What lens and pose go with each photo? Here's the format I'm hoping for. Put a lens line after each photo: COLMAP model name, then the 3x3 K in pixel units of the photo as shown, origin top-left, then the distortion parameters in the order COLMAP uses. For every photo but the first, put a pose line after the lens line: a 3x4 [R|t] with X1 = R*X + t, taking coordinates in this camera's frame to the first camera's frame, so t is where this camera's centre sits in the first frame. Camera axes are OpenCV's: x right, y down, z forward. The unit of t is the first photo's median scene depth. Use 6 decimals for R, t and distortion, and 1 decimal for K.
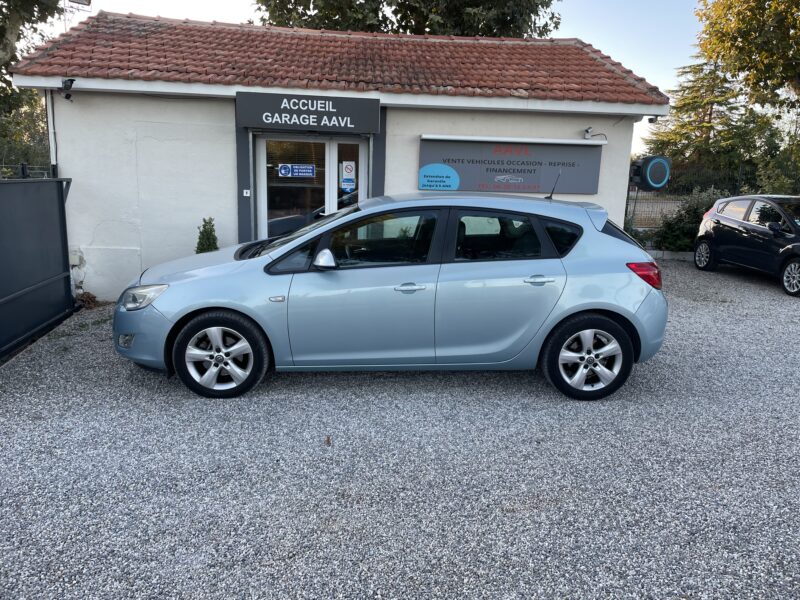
lens RADIAL K [[600.2, 0, 401.9], [0, 600.2, 292.4], [0, 0, 1]] dist [0.091784, -0.114982]
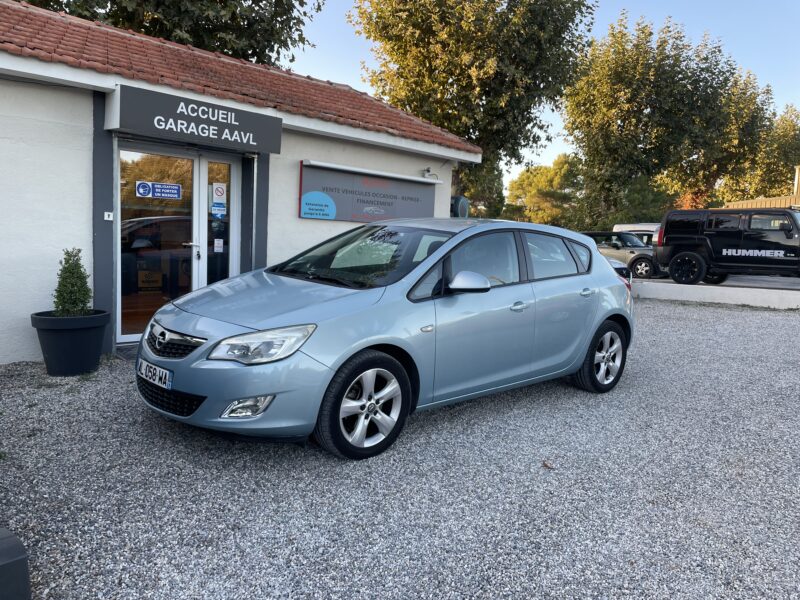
lens RADIAL K [[600.2, 0, 401.9], [0, 600.2, 292.4], [0, 0, 1]] dist [0.091784, -0.114982]
pose [[0.775479, -0.052683, 0.629172, -0.486836], [0.093981, 0.995043, -0.032516, -0.010753], [-0.624340, 0.084345, 0.776586, 0.199805]]
